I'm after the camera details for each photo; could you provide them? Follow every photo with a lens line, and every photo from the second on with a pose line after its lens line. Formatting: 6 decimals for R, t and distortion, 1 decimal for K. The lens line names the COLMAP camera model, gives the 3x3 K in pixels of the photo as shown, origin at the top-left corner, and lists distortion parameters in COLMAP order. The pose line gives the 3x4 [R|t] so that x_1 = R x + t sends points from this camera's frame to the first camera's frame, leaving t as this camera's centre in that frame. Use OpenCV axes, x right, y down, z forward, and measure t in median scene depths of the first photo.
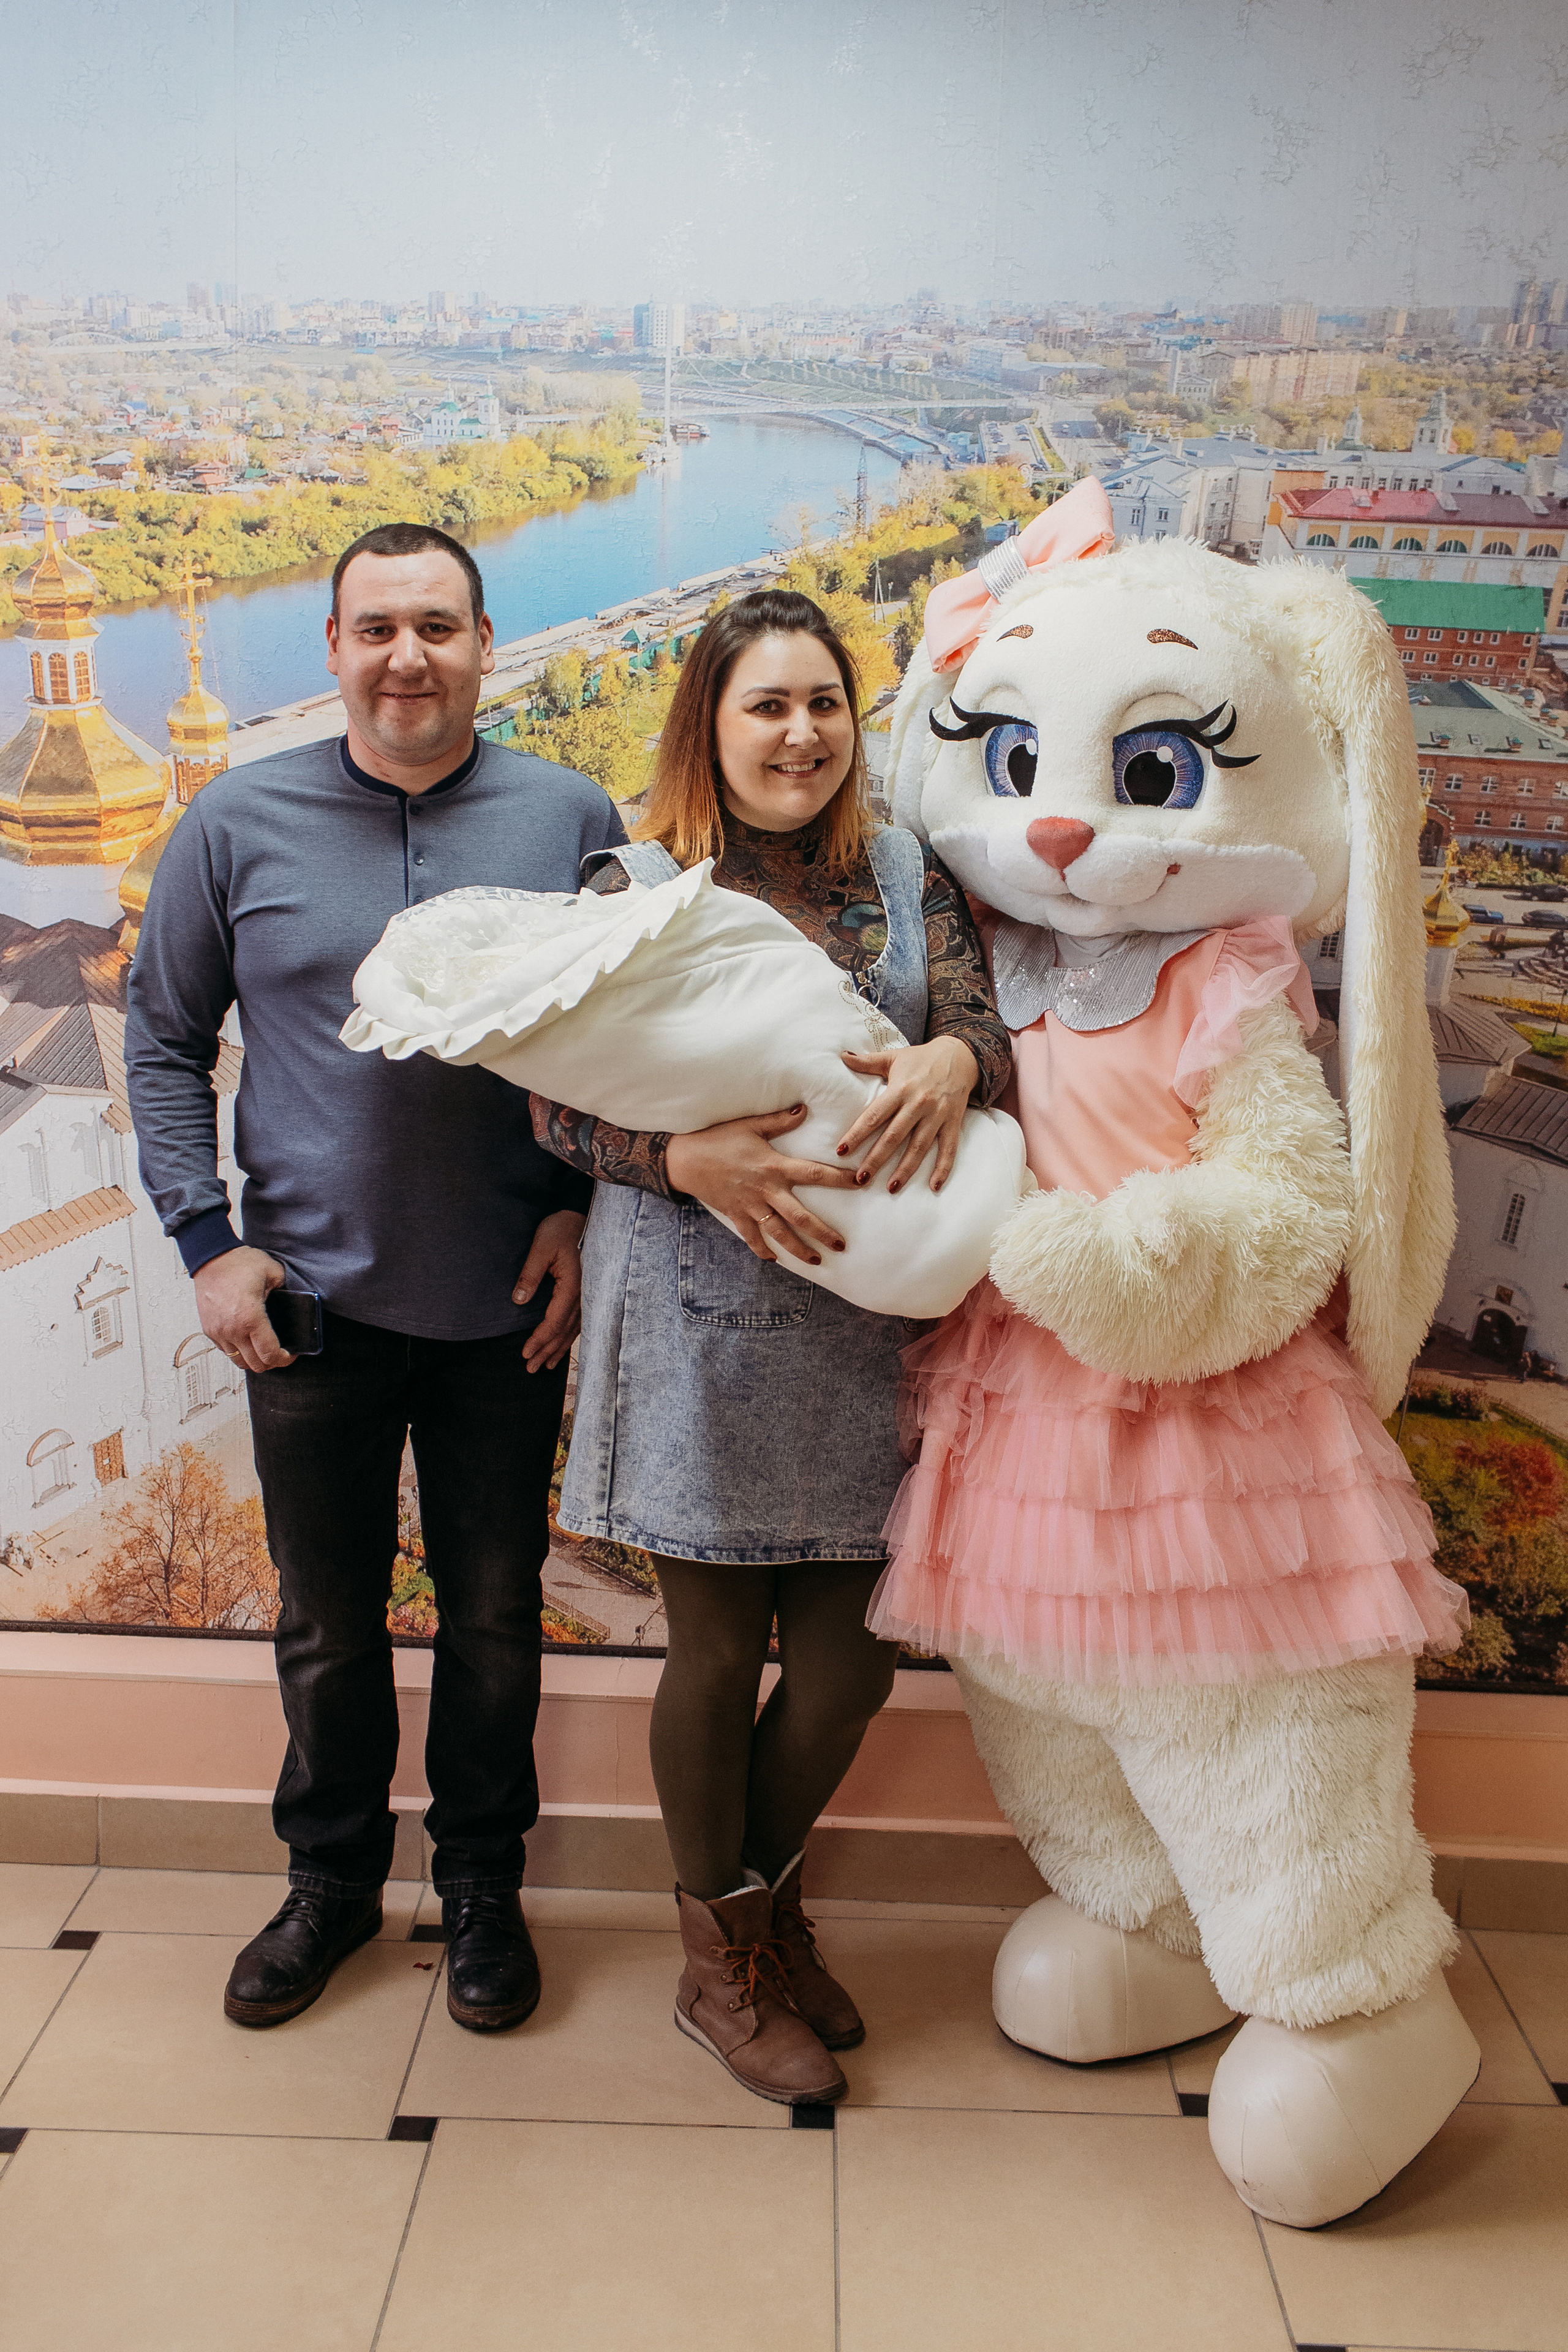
lens RADIAL K [[2409.7, 0, 784.5], [0, 2409.7, 1104.8], [0, 0, 1]] dist [0.010603, -0.007240]
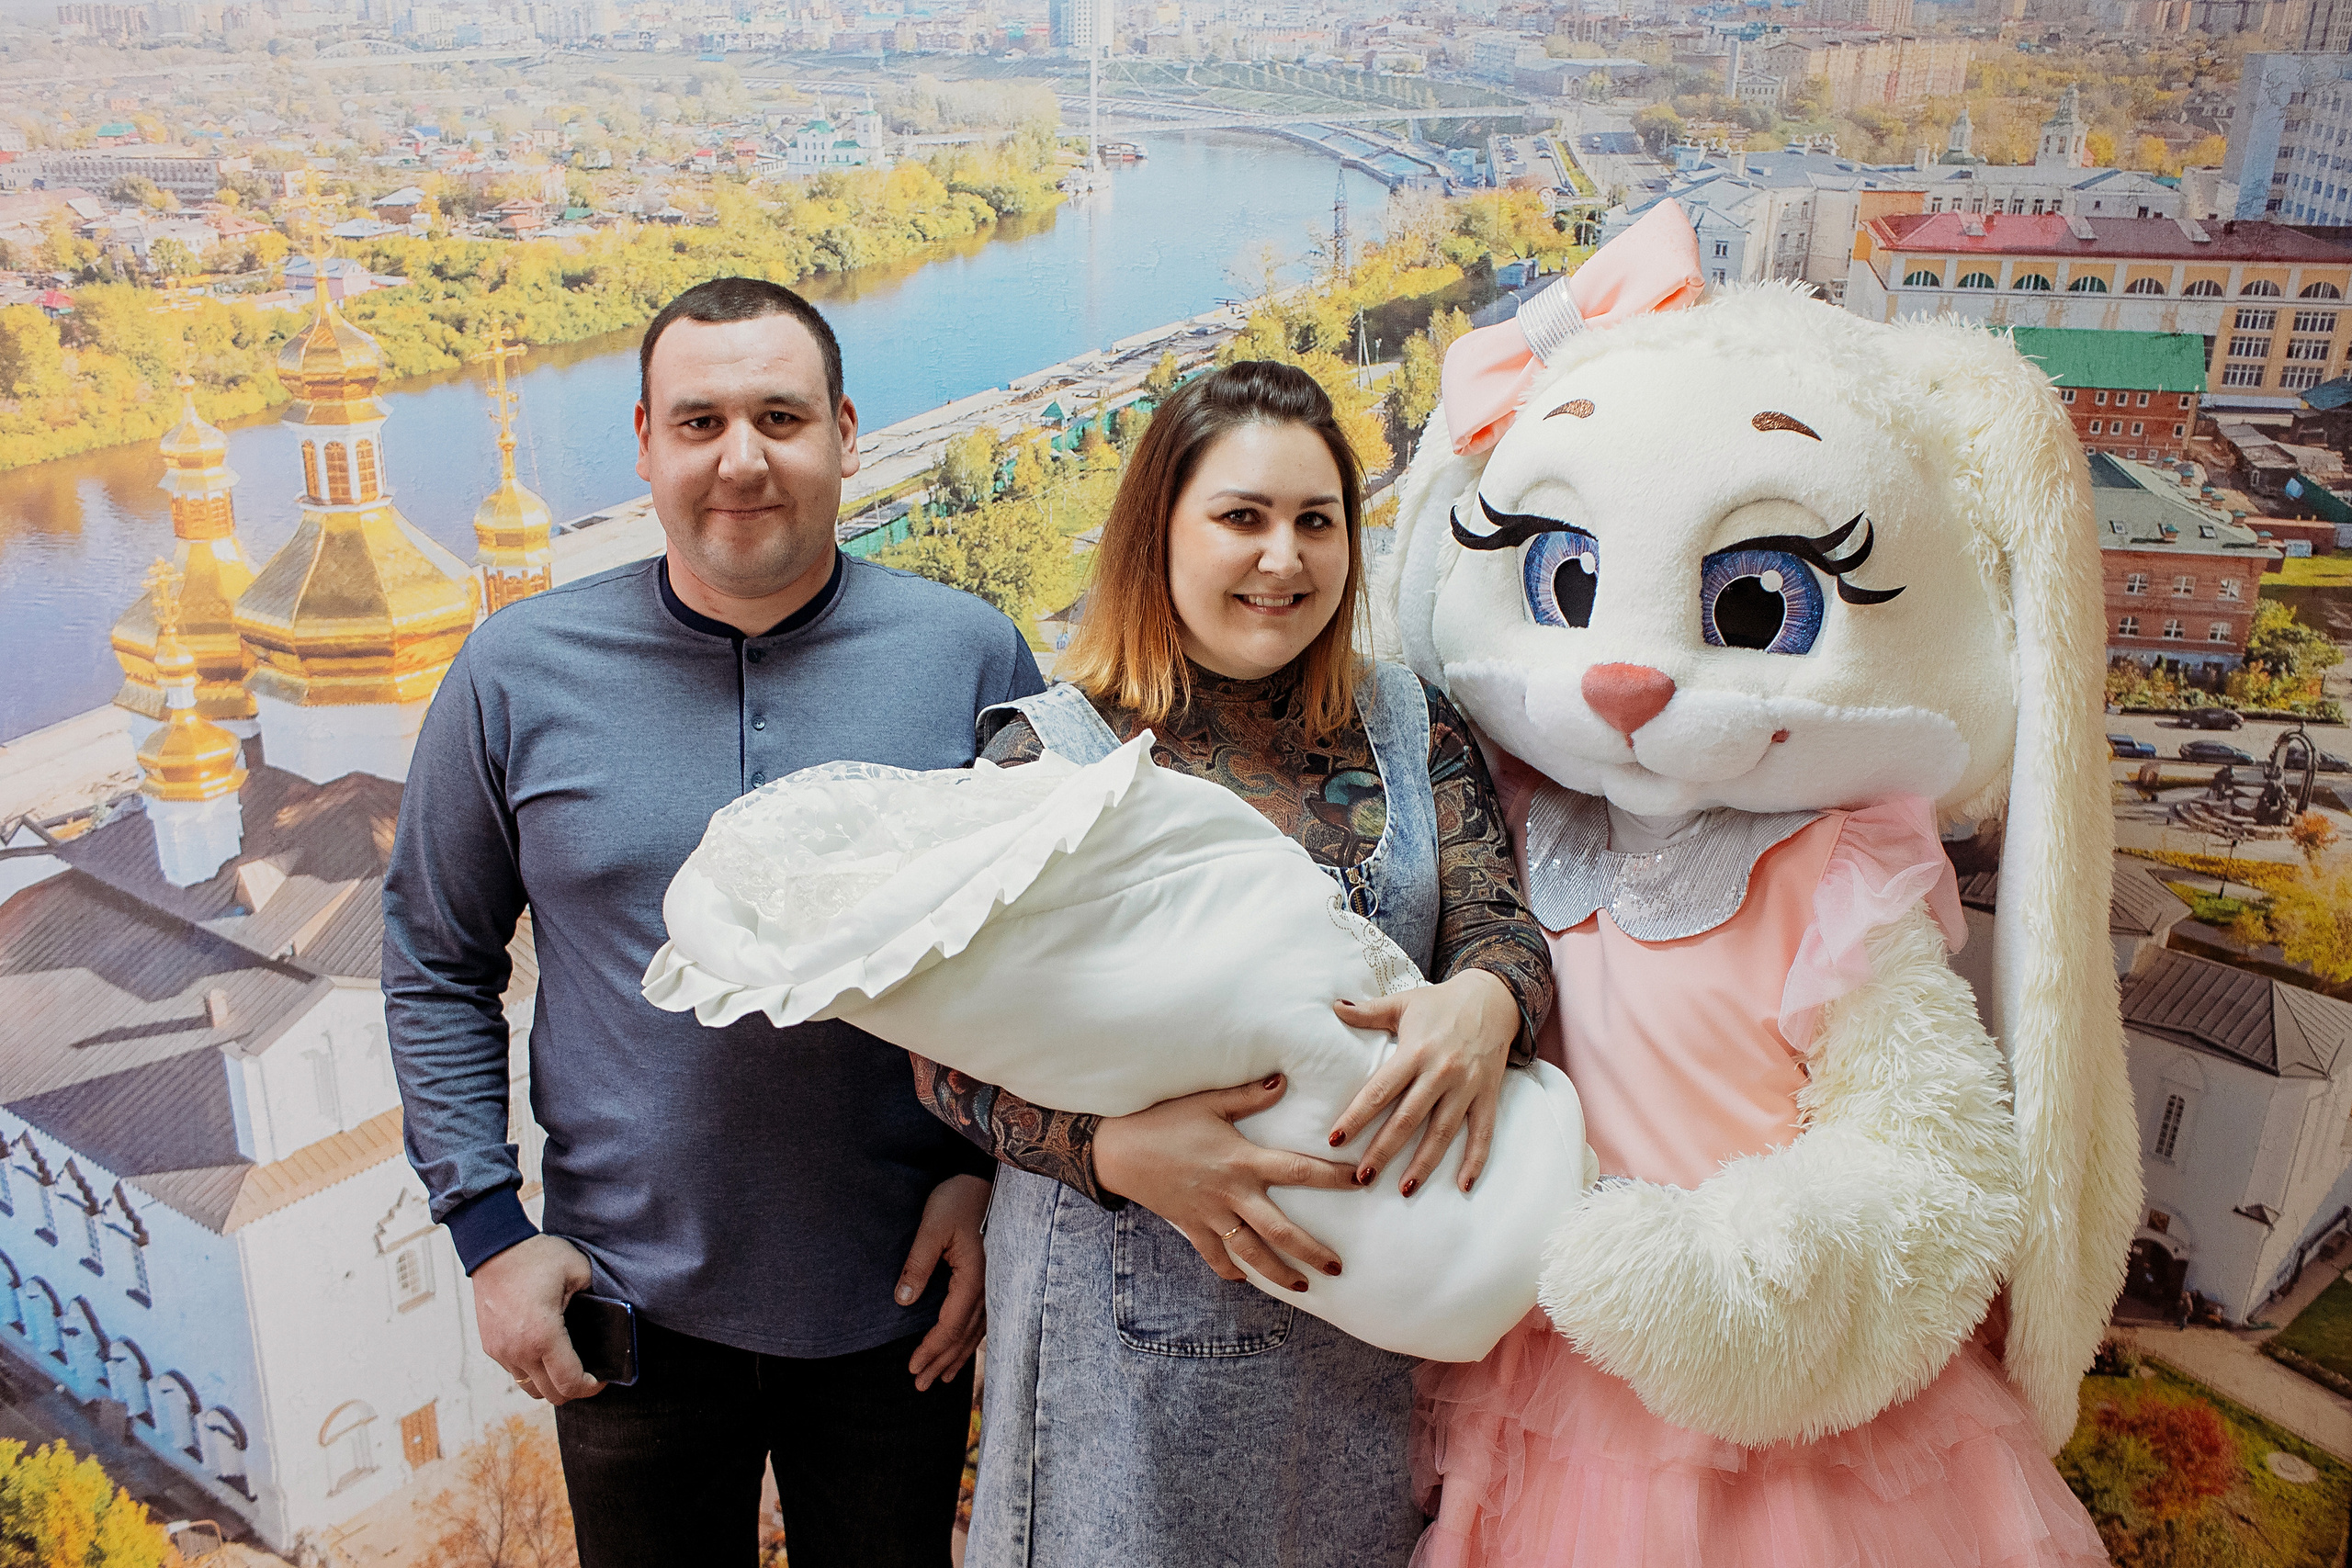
lens RADIAL K [[2375.6, 0, 1247.4], [0, 2375.6, 810.3], [0, 0, 1]] dist [0.006698, -0.001053]
pose [[0.999901, -0.013253, -0.004756, 0.002788], [0.013217, 0.999885, -0.007500, -0.056572], [0.004855, 0.007437, 0.999961, 0.219984]]
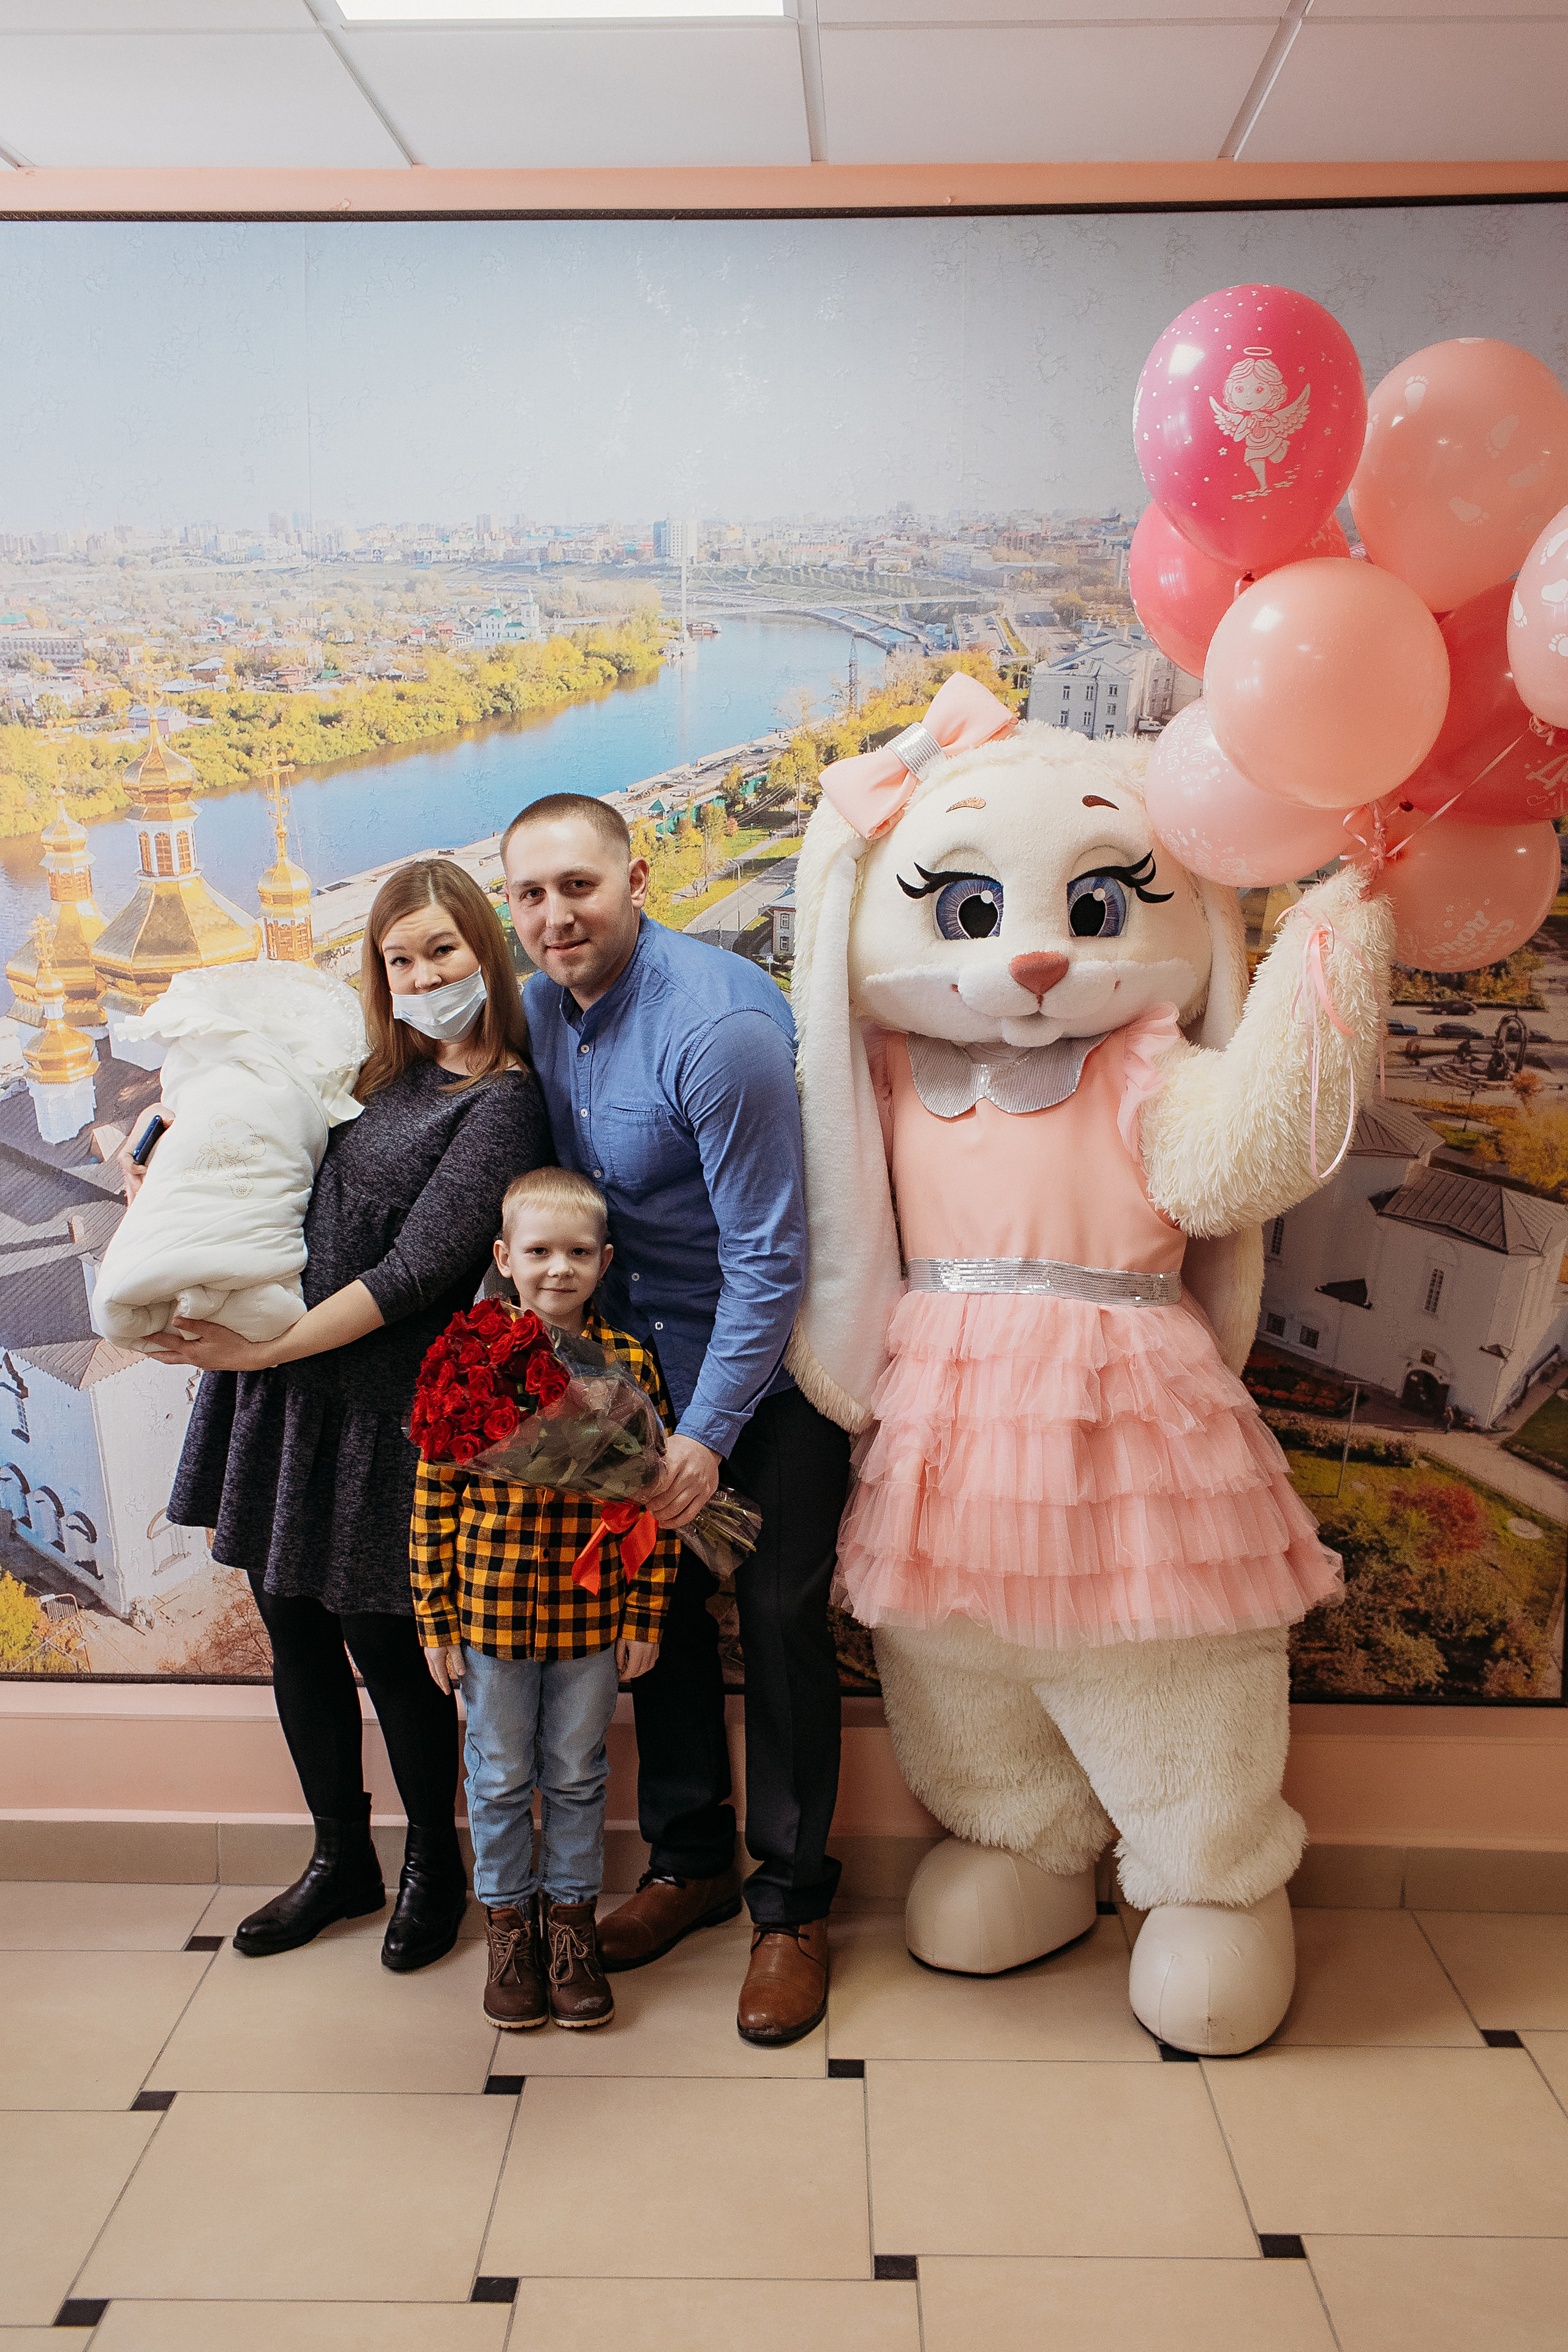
lens RADIAL K [[2559.8, 0, 786.2], [0, 2559.8, 1217.3], [0, 0, 1]] dist [0.018526, -0.007658]
pose [[0.999670, -0.025575, -0.002494, -0.003772], [0.025577, 0.999673, 0.000689, 0.004207], [0.002476, -0.000752, 0.999997, -0.234529]]
